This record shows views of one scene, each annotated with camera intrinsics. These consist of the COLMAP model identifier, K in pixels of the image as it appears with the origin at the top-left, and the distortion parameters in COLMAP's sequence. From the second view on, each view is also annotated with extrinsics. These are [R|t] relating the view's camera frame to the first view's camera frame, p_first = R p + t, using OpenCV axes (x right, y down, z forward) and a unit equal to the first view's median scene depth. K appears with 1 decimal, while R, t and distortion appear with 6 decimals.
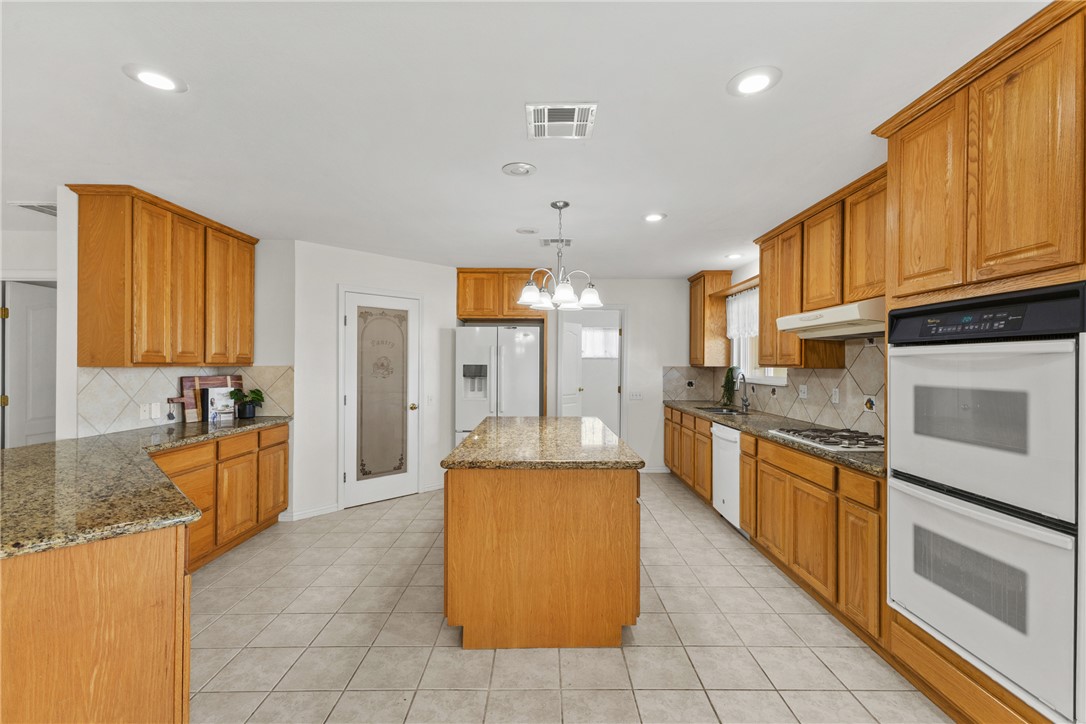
lens RADIAL K [[469.8, 0, 544.6], [0, 469.8, 363.8], [0, 0, 1]] dist [0.007960, -0.000585]
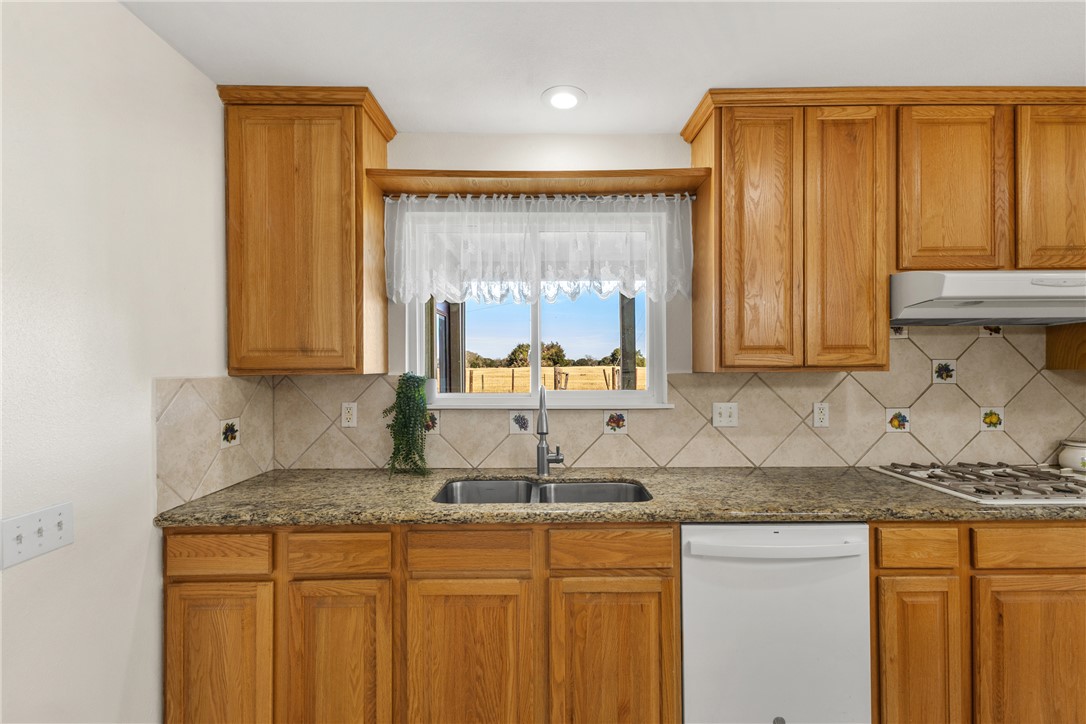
lens RADIAL K [[474.9, 0, 550.0], [0, 474.9, 361.3], [0, 0, 1]] dist [0.008194, -0.000169]
pose [[-0.007870, 0.002383, 0.999966, -0.009088], [0.004920, 0.999985, -0.002345, -0.003008], [-0.999957, 0.004901, -0.007882, 1.362236]]
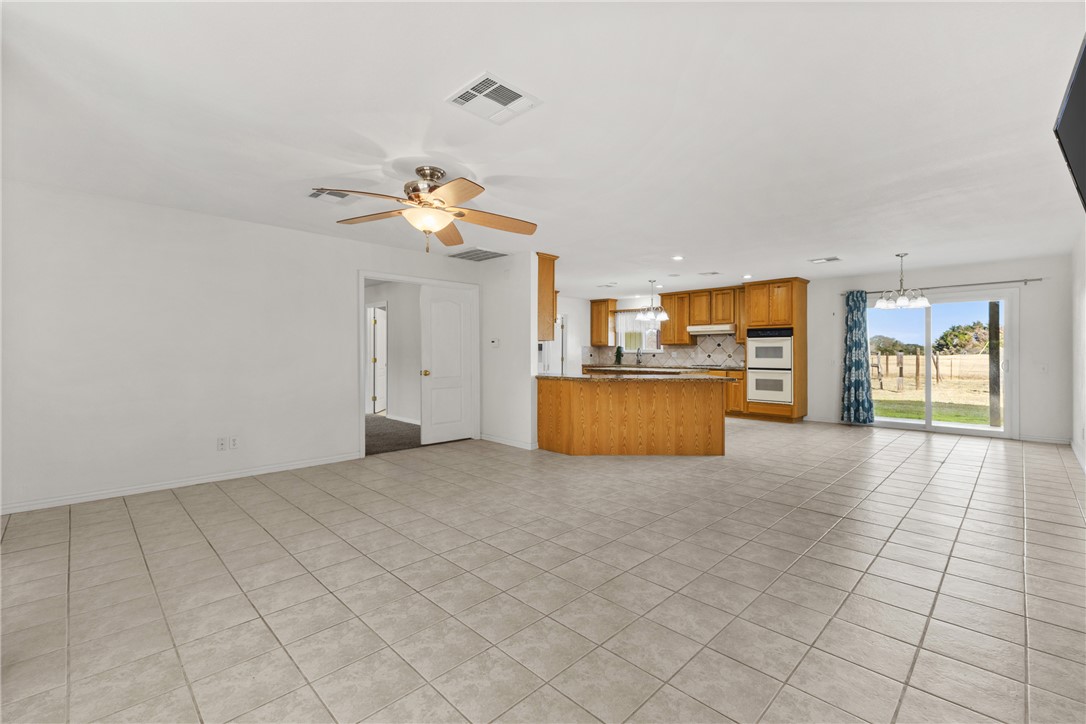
lens RADIAL K [[473.6, 0, 547.9], [0, 473.6, 349.3], [0, 0, 1]] dist [0.017014, 0.000178]
pose [[0.705963, 0.000104, 0.708249, -2.027866], [0.004391, 0.999980, -0.004524, 0.044617], [-0.708235, 0.006304, 0.705949, -0.402696]]
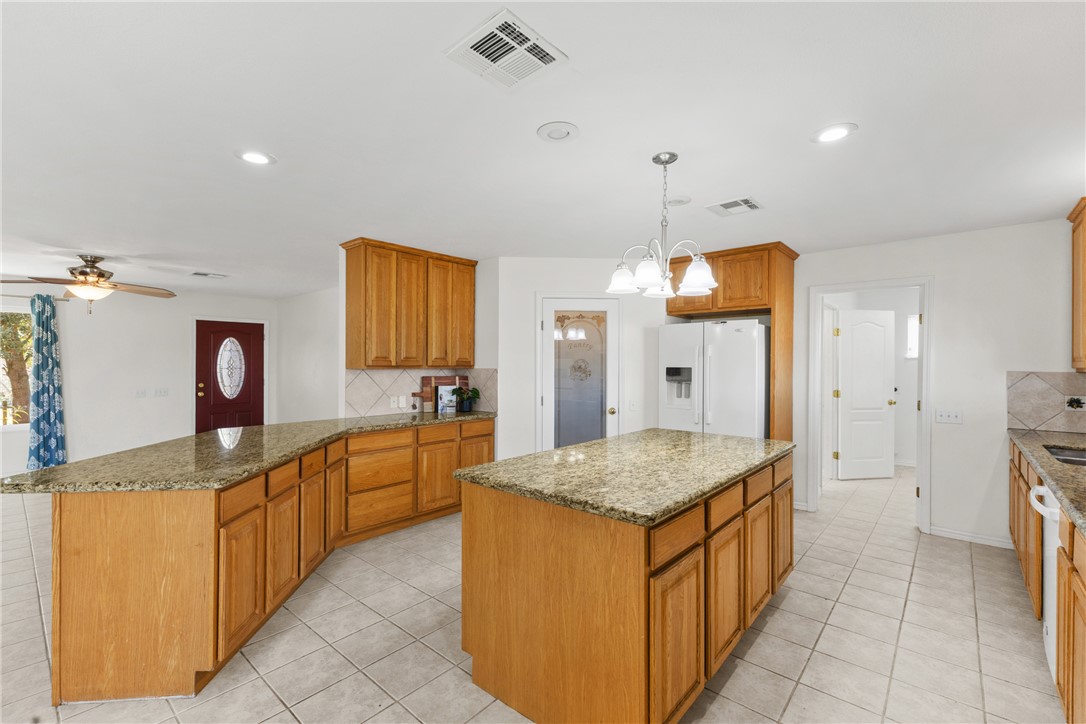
lens RADIAL K [[466.0, 0, 547.0], [0, 466.0, 365.2], [0, 0, 1]] dist [0.007206, -0.000093]
pose [[0.755812, -0.002525, -0.654784, 0.347787], [0.001813, 0.999997, -0.001763, -0.001266], [0.654786, 0.000145, 0.755814, 0.273524]]
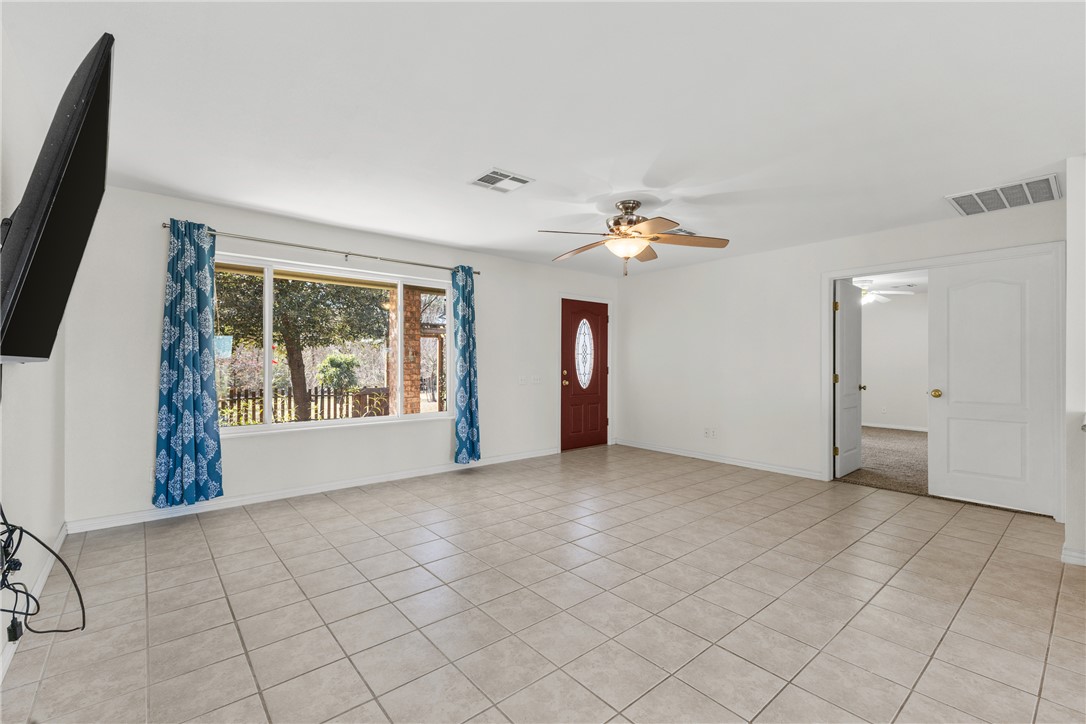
lens RADIAL K [[474.9, 0, 550.0], [0, 474.9, 361.3], [0, 0, 1]] dist [0.008194, -0.000169]
pose [[0.651530, -0.002480, -0.758619, -0.801674], [-0.002930, 0.999979, -0.005785, 0.048370], [0.758617, 0.005992, 0.651509, -0.408759]]
